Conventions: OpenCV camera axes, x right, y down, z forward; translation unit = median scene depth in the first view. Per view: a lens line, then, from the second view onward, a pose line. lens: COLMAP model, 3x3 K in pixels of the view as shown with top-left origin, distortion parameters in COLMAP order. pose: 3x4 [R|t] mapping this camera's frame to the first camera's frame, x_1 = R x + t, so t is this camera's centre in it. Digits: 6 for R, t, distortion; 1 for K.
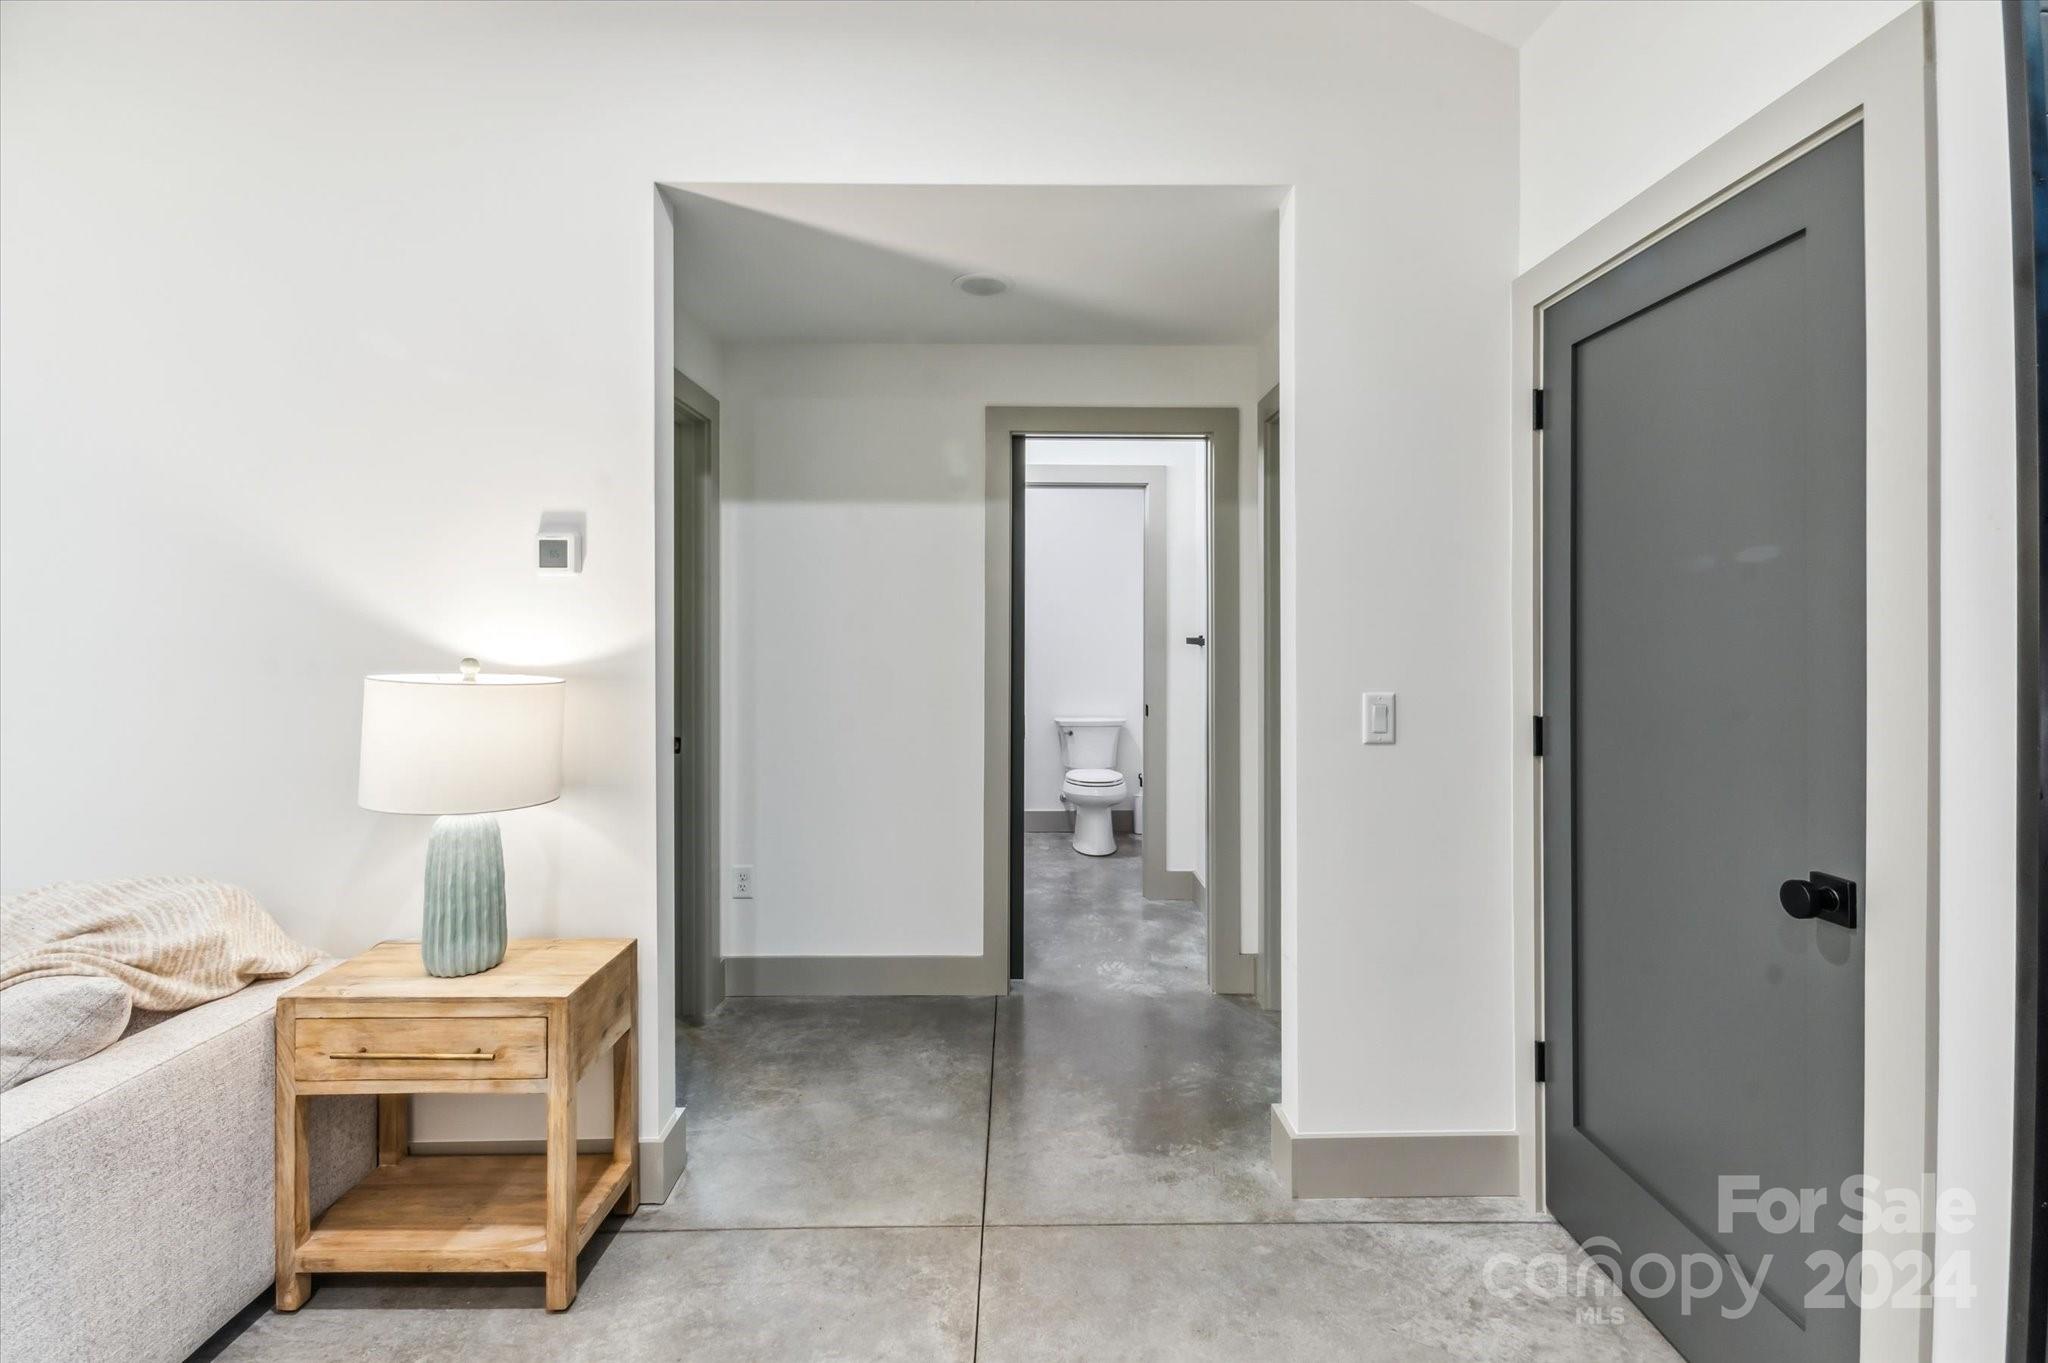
lens RADIAL K [[920.3, 0, 1031.9], [0, 920.3, 637.4], [0, 0, 1]] dist [0.027472, -0.016766]
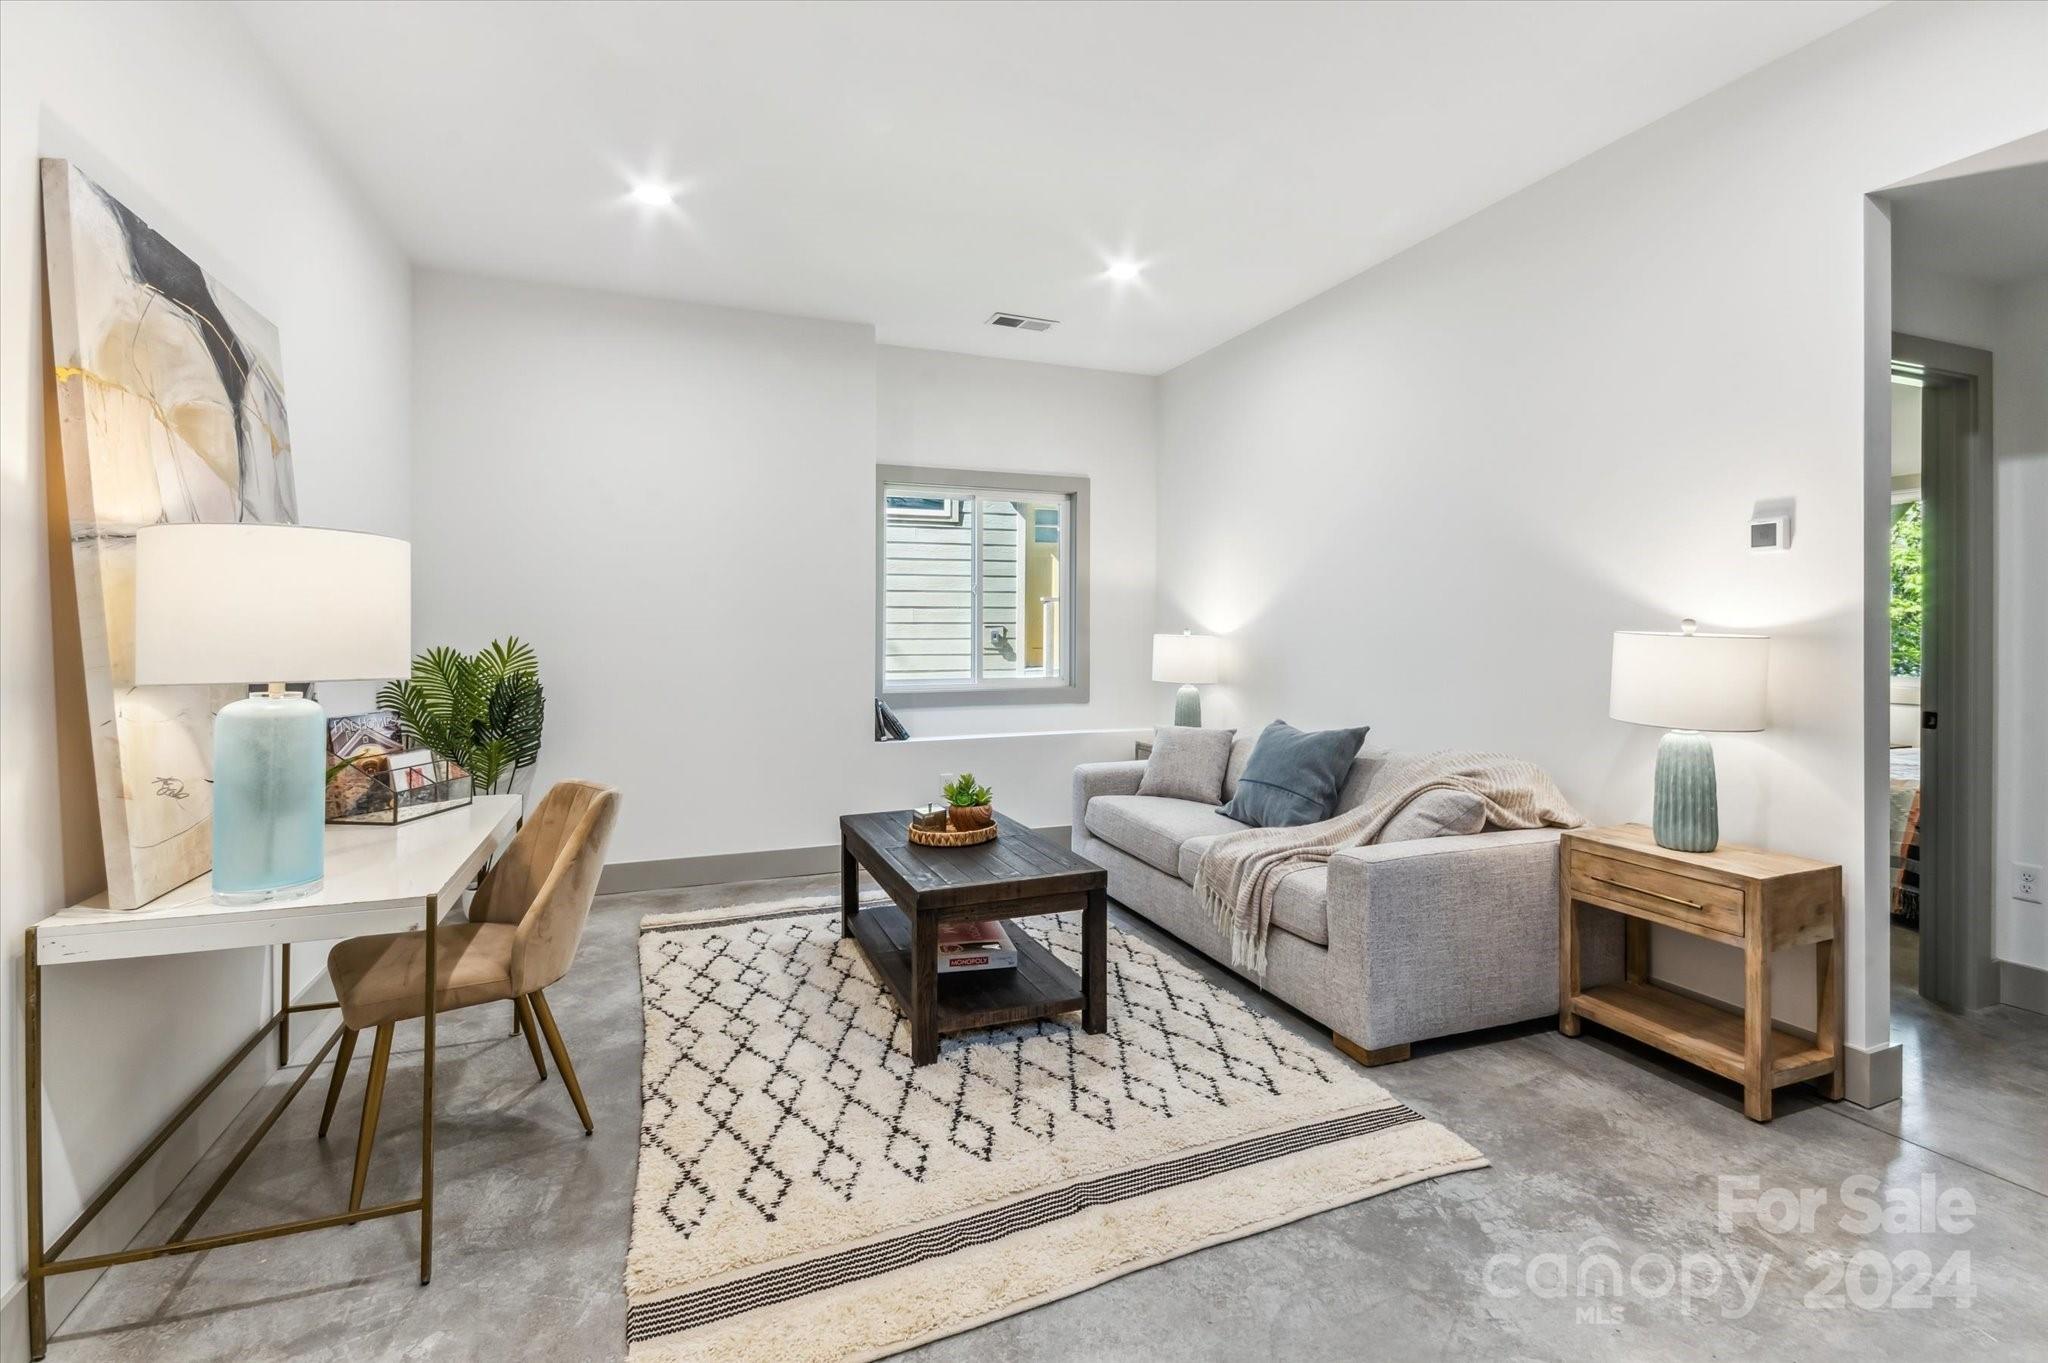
lens RADIAL K [[920.3, 0, 1031.9], [0, 920.3, 637.4], [0, 0, 1]] dist [0.027472, -0.016766]
pose [[0.352596, 0.003625, -0.935769, 0.331535], [-0.000936, 0.999993, 0.003521, 0.046636], [0.935775, -0.000366, 0.352597, -0.381112]]
